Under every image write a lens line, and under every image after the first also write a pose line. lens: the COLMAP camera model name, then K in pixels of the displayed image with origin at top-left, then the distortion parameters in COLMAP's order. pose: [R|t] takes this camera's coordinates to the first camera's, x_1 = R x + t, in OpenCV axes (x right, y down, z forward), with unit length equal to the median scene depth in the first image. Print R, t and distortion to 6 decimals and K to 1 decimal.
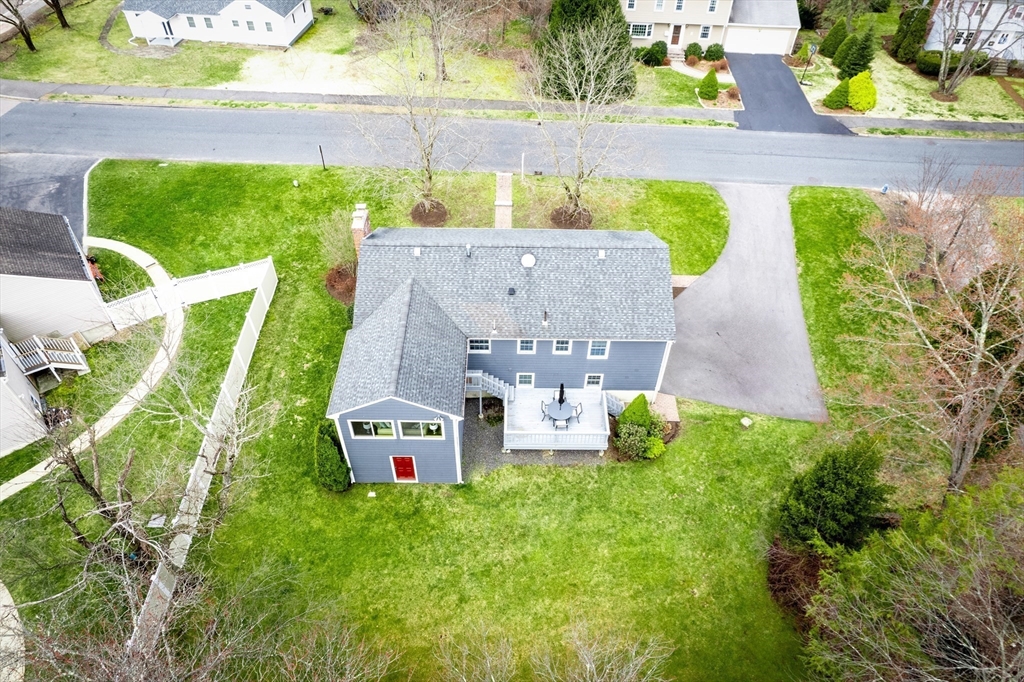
lens RADIAL K [[646.8, 0, 504.8], [0, 646.8, 340.9], [0, 0, 1]] dist [-0.047169, 0.017288]
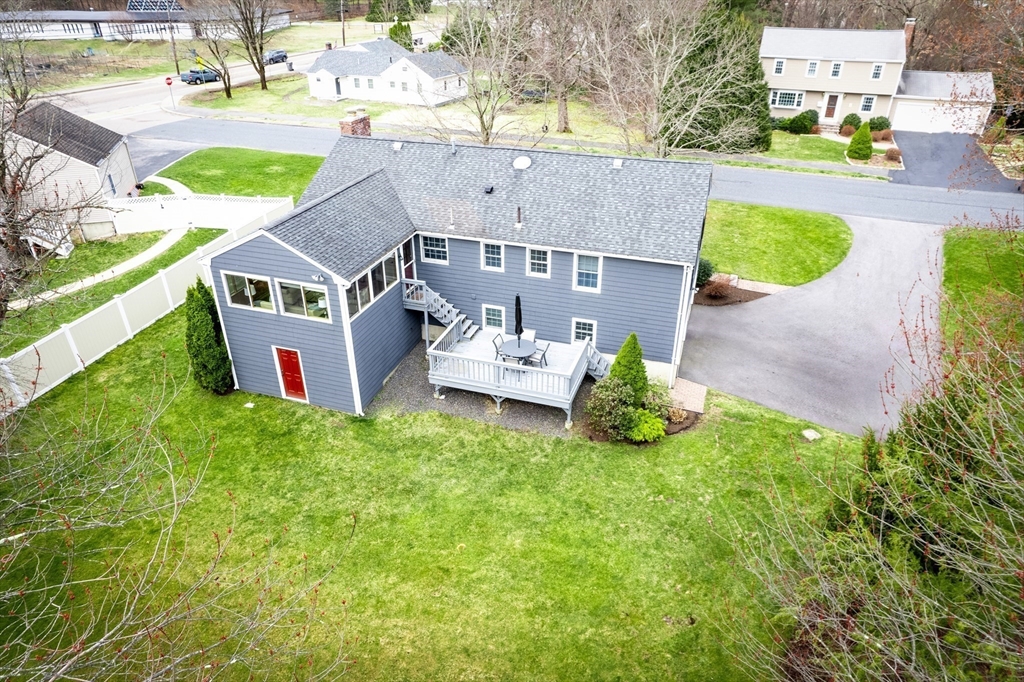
lens RADIAL K [[646.8, 0, 507.7], [0, 646.8, 342.1], [0, 0, 1]] dist [-0.047169, 0.017288]
pose [[0.949653, 0.146209, -0.277094, 0.267605], [-0.214242, 0.948379, -0.233833, 0.267475], [0.228602, 0.281426, 0.931955, 0.330572]]
